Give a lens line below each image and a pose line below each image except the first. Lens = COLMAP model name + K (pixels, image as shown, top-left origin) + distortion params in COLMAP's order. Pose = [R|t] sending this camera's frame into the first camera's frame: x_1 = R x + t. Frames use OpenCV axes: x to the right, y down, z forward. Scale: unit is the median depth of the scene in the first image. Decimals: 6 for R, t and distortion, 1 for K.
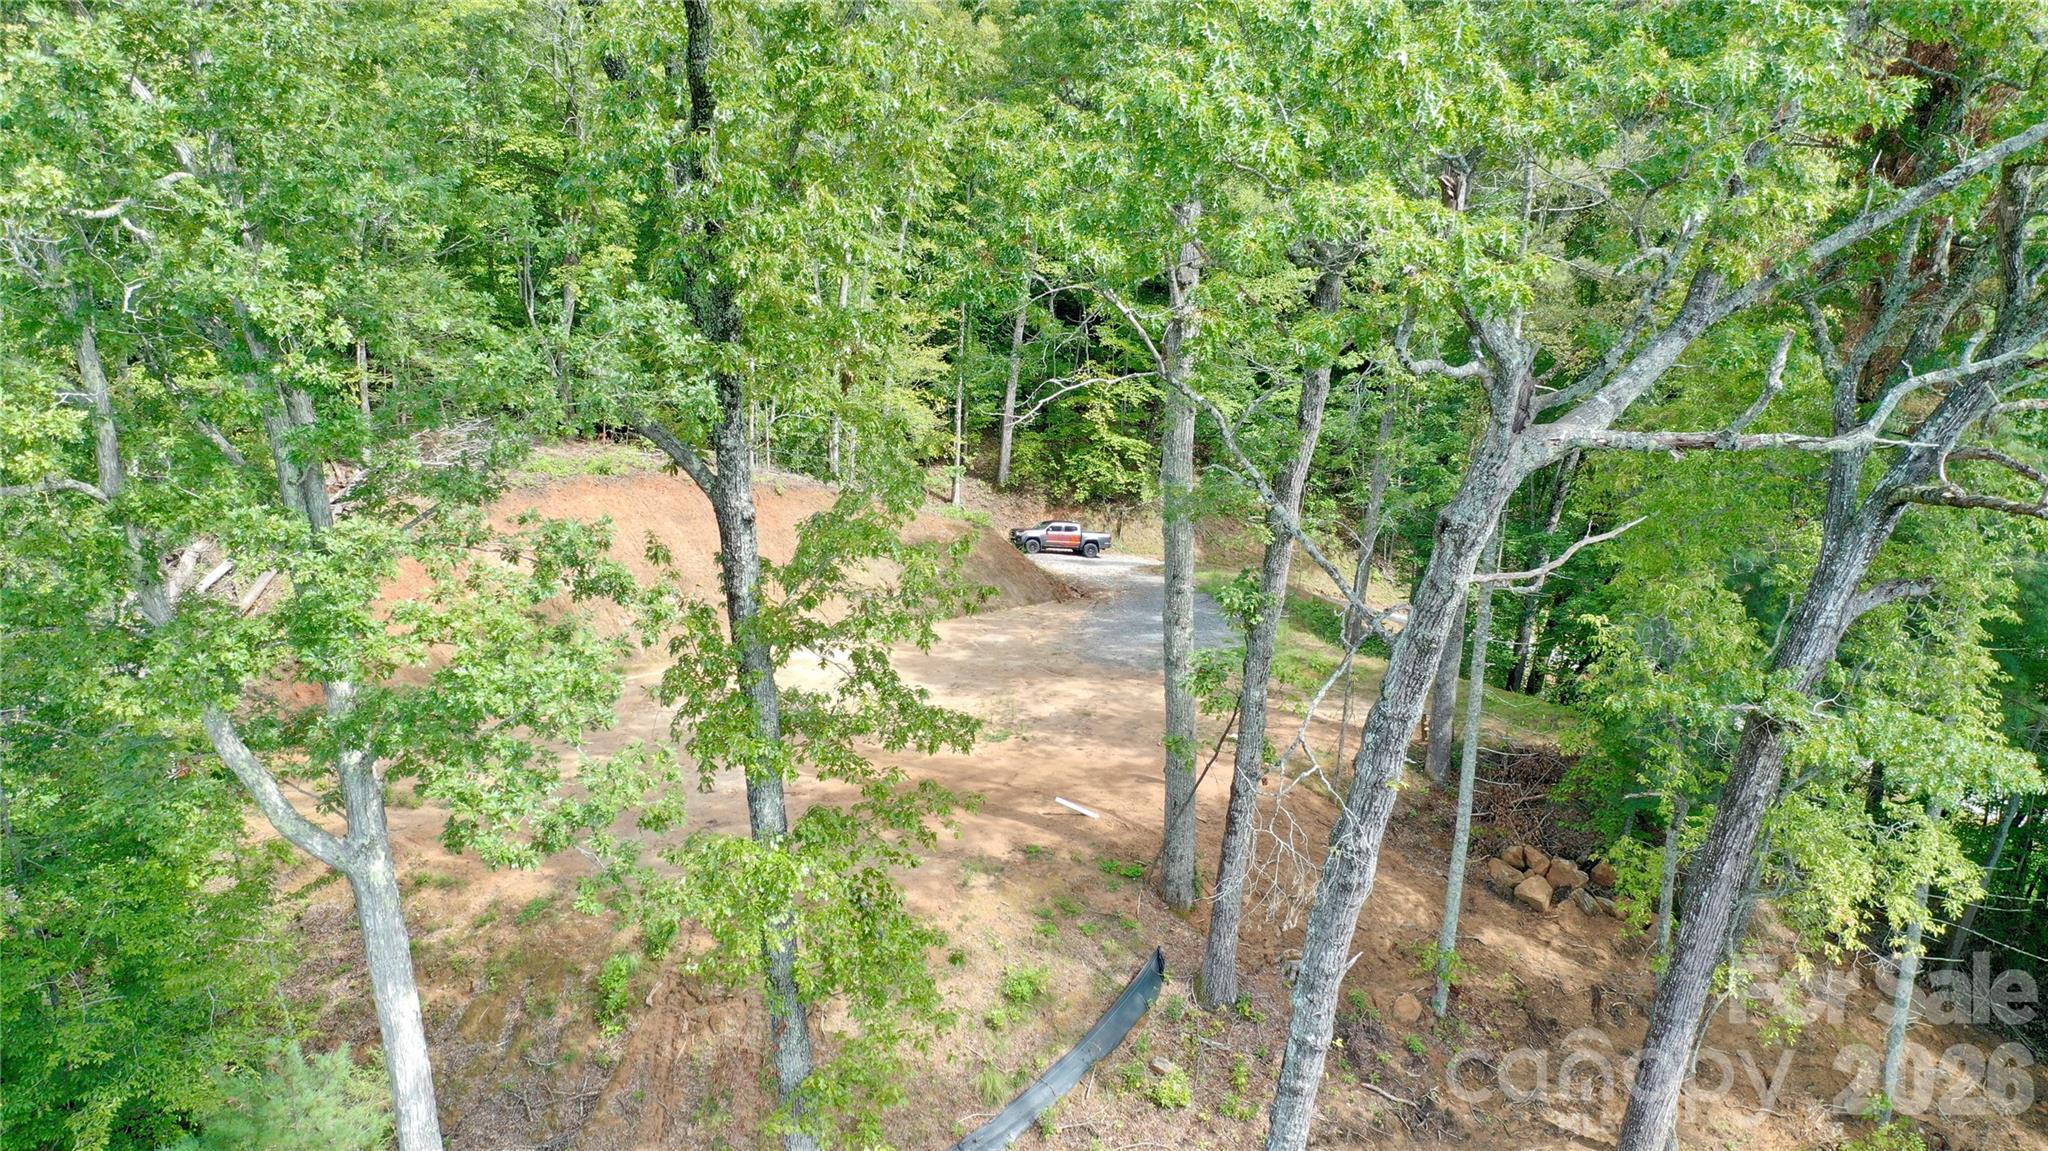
lens RADIAL K [[1645.4, 0, 1031.1], [0, 1645.4, 579.4], [0, 0, 1]] dist [-0.009492, -0.003551]
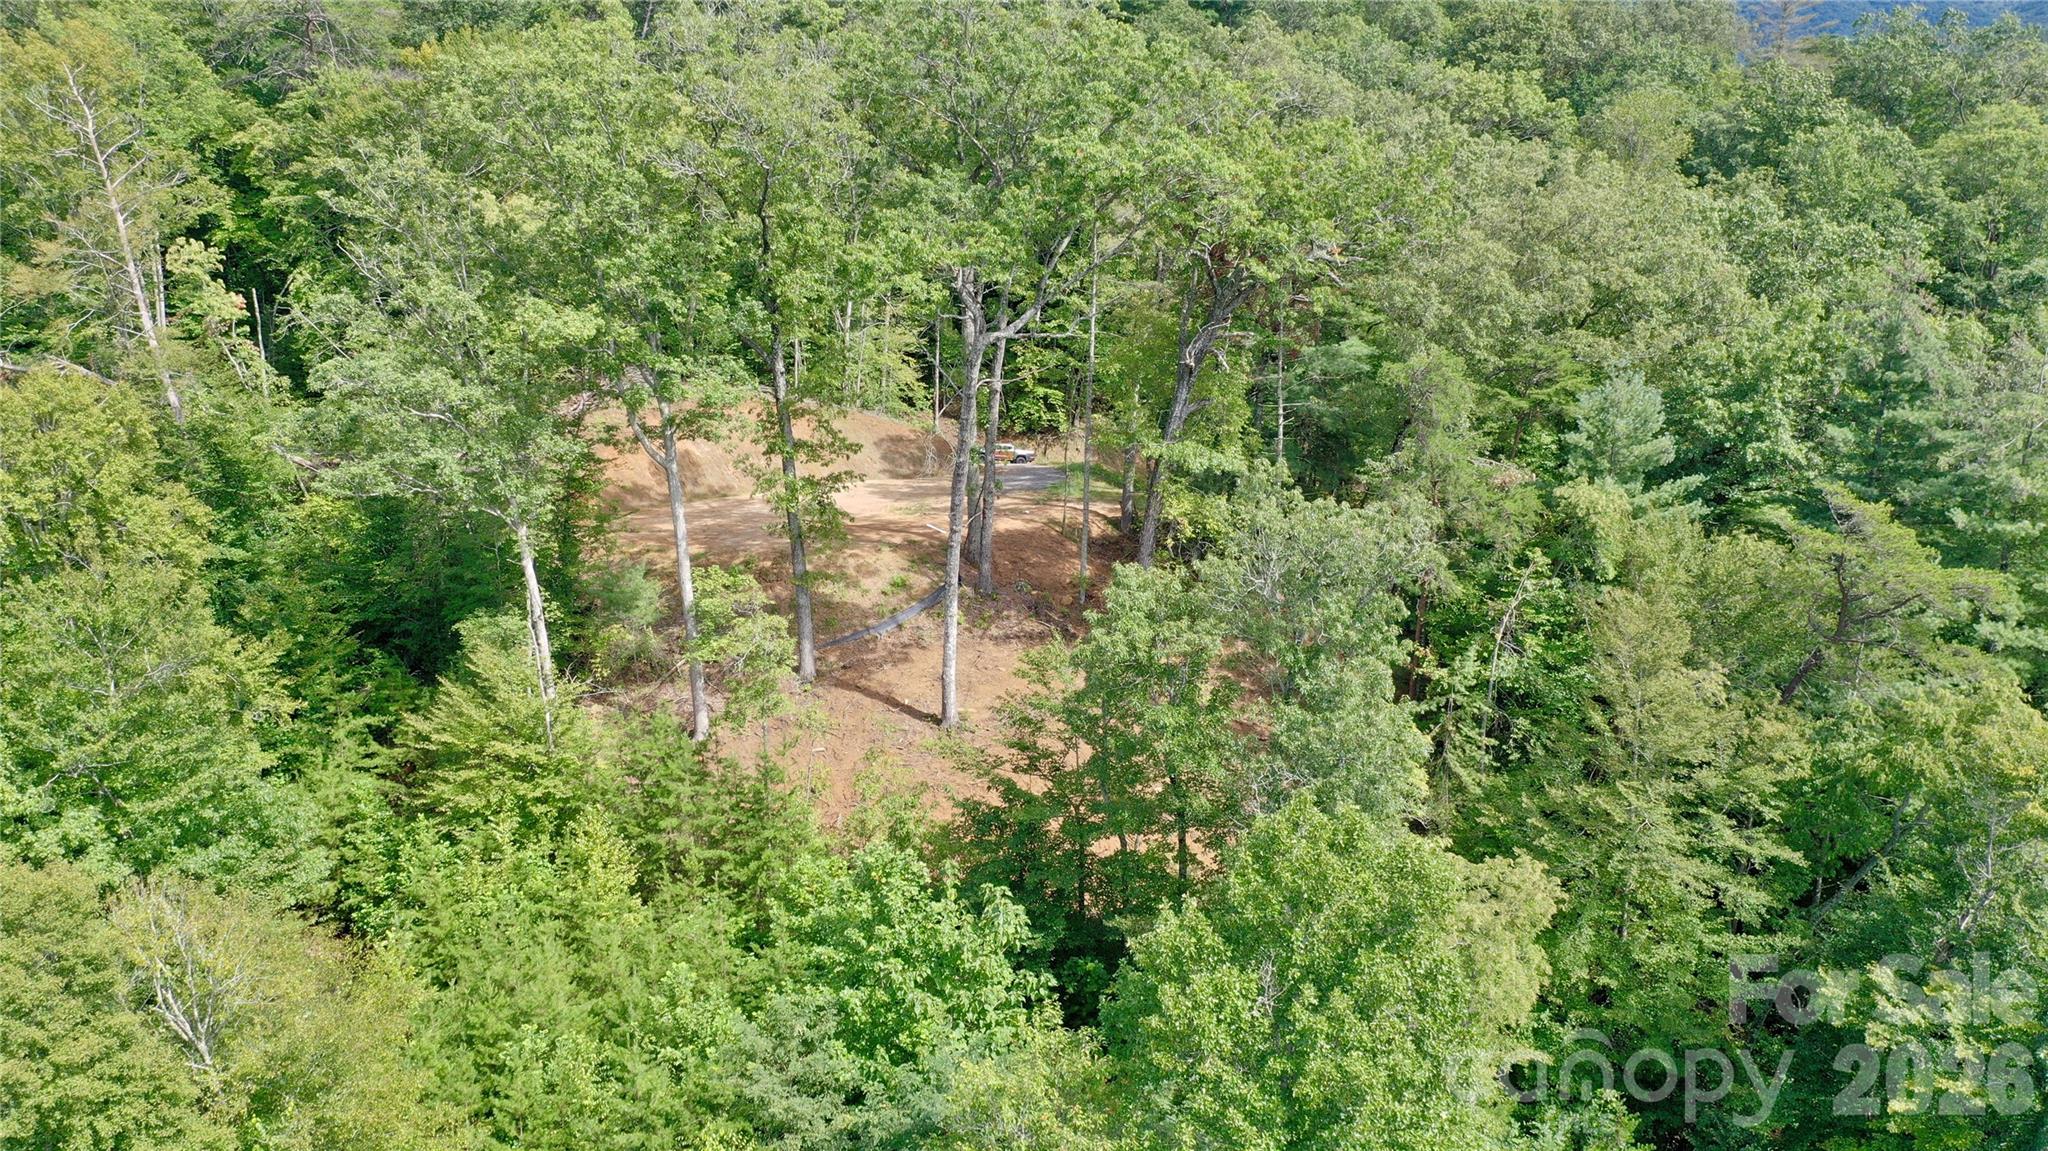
lens RADIAL K [[1645.4, 0, 1017.2], [0, 1645.4, 572.4], [0, 0, 1]] dist [-0.009492, -0.003551]
pose [[0.998842, -0.005427, -0.047800, 0.282734], [0.005300, 0.999982, -0.002781, 0.239195], [0.047814, 0.002524, 0.998853, -1.406696]]
